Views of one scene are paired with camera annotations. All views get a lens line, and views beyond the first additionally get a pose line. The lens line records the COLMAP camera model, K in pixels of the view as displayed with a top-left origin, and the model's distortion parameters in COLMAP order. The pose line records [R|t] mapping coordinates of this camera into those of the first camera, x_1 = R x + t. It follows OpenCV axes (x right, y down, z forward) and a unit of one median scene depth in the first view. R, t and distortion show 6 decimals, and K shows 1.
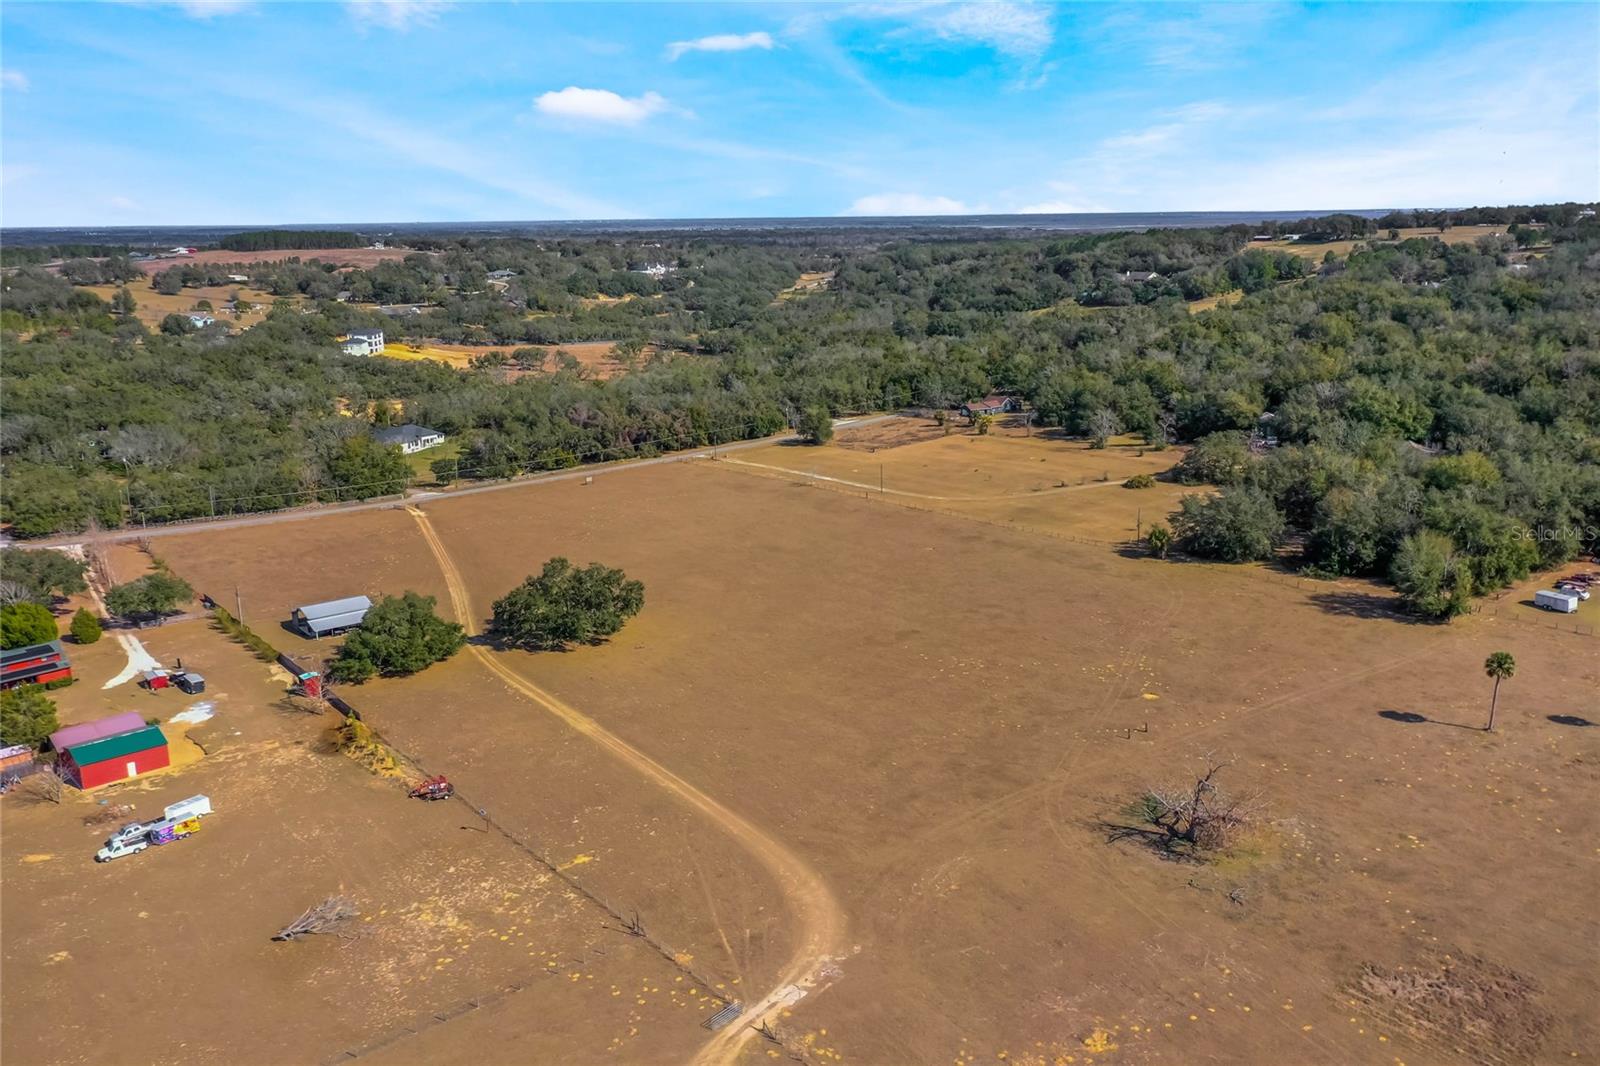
lens RADIAL K [[1277.2, 0, 811.1], [0, 1277.2, 542.2], [0, 0, 1]] dist [0.007907, 0.010703]
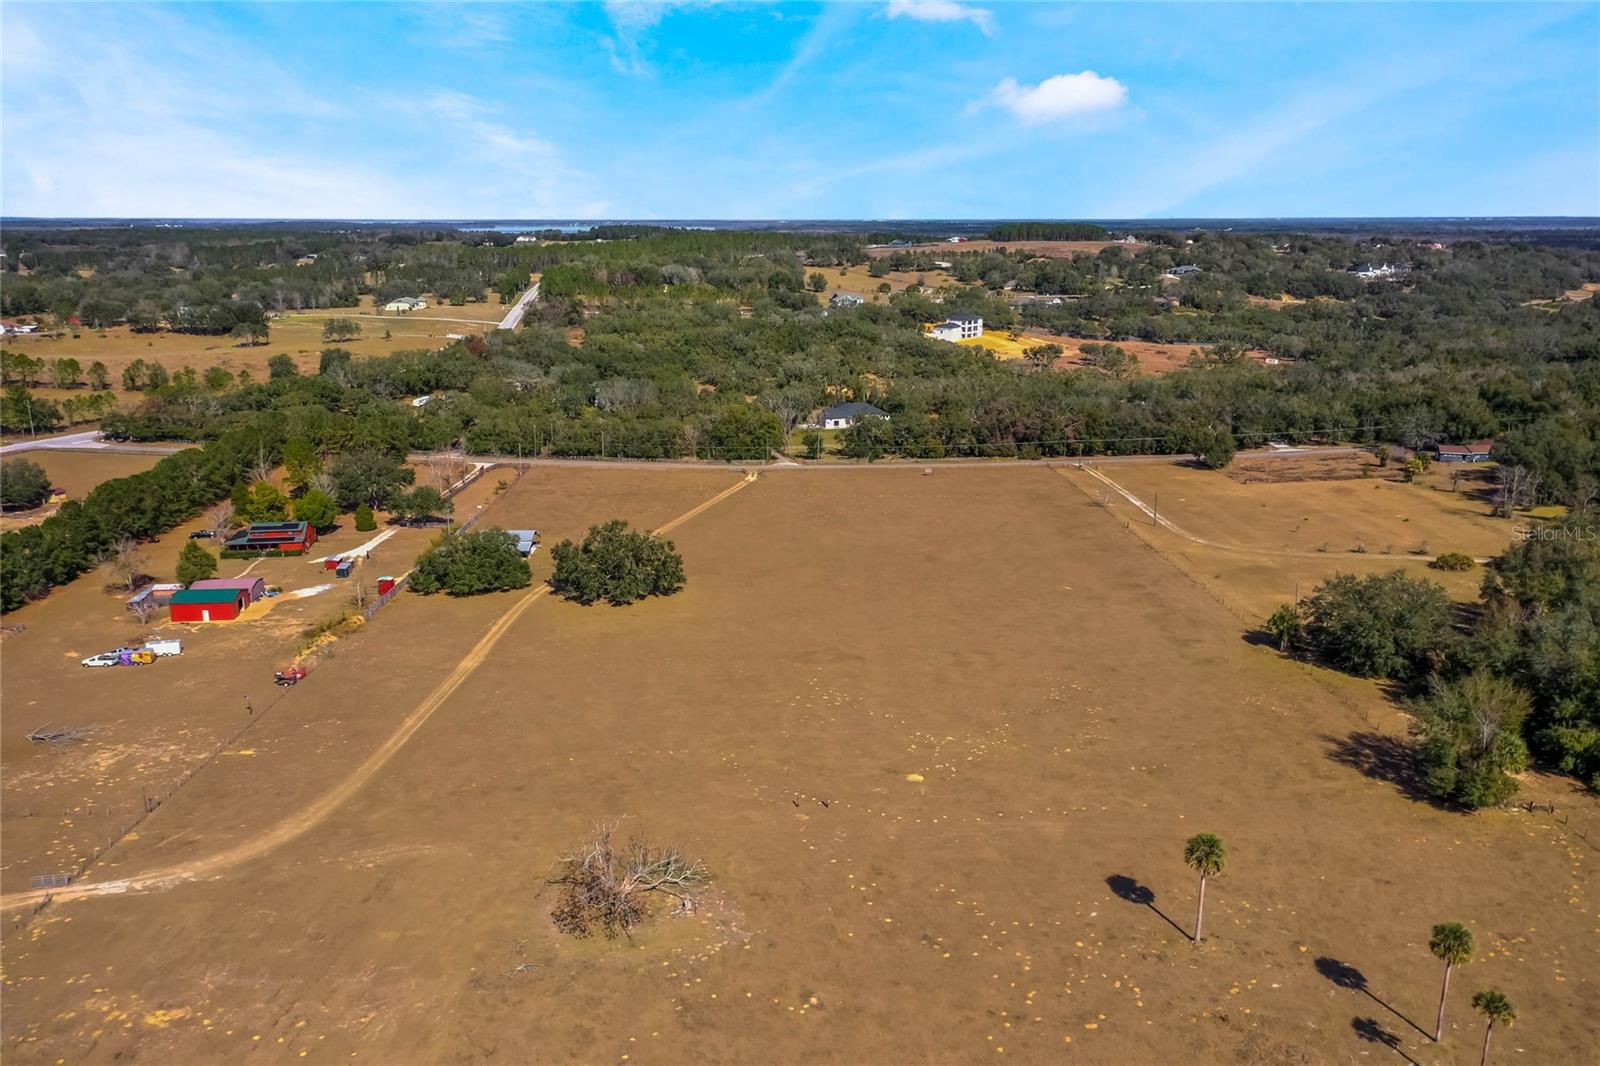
lens RADIAL K [[1277.2, 0, 803.5], [0, 1277.2, 525.1], [0, 0, 1]] dist [0.007907, 0.010703]
pose [[0.789782, 0.155589, -0.593327, 0.325279], [-0.160747, 0.985988, 0.044585, -0.033205], [0.591950, 0.060163, 0.803726, 0.128468]]
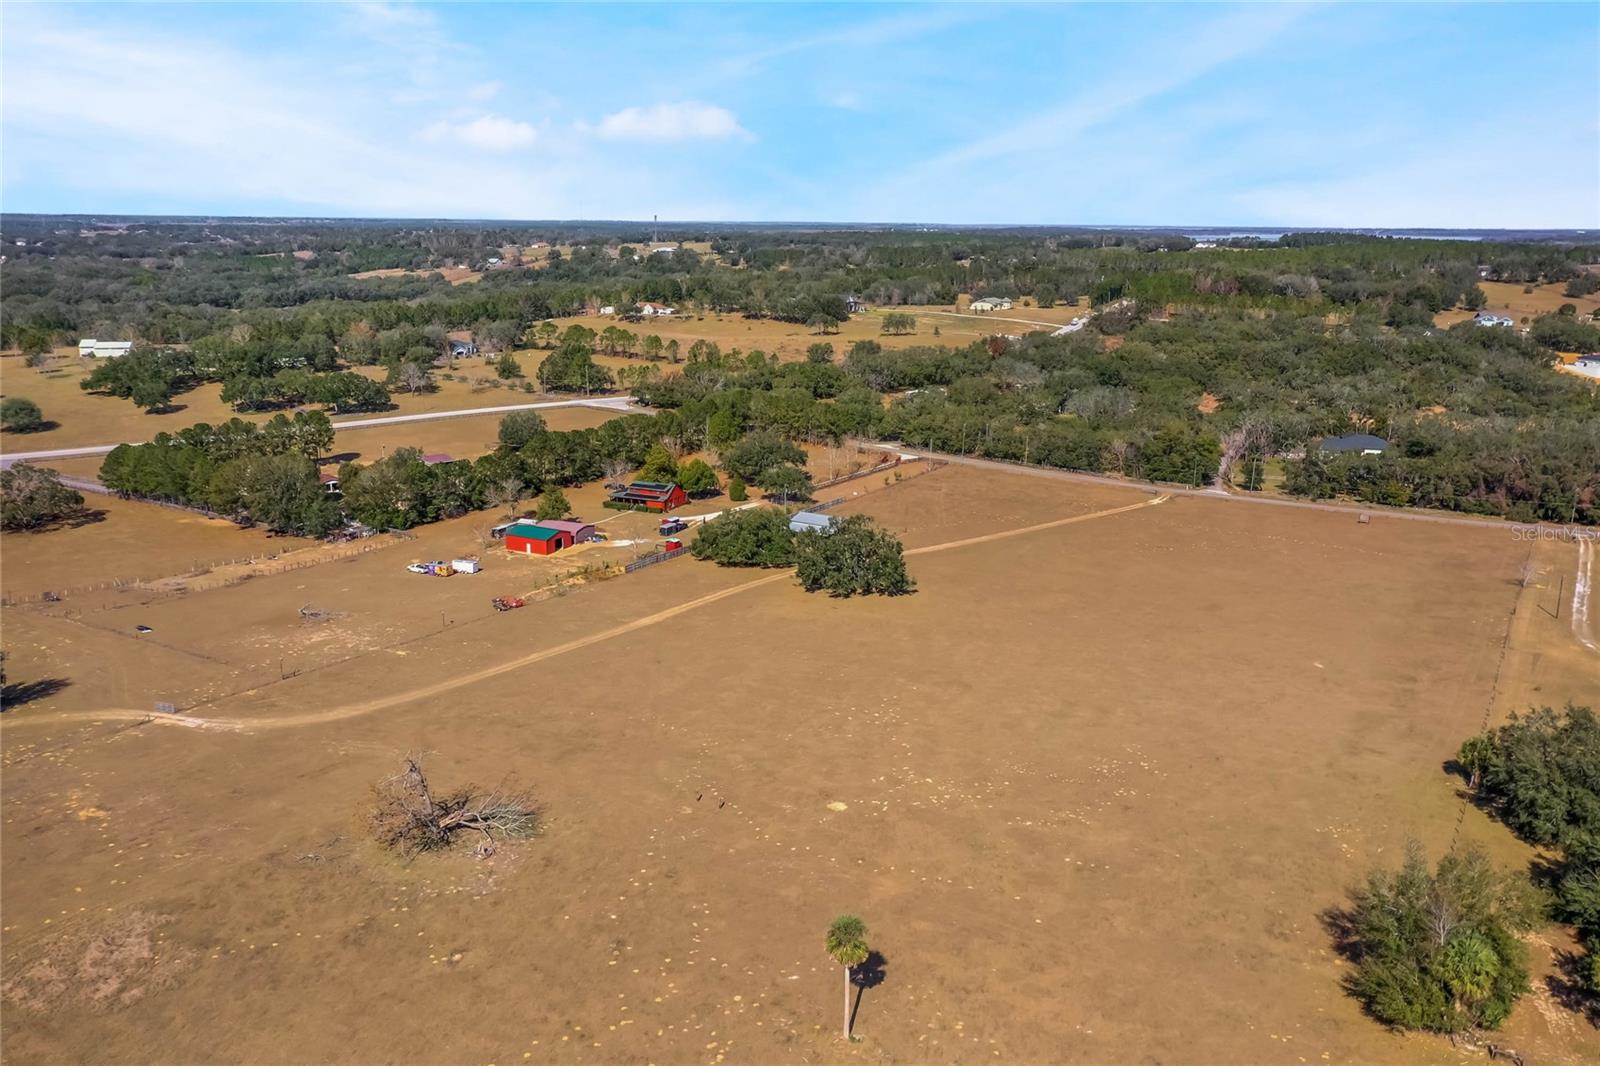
lens RADIAL K [[1277.2, 0, 802.5], [0, 1277.2, 533.5], [0, 0, 1]] dist [0.007907, 0.010703]
pose [[0.334632, 0.239012, -0.911534, 0.449770], [-0.245868, 0.955941, 0.160395, -0.078153], [0.909709, 0.170443, 0.378654, 0.311689]]
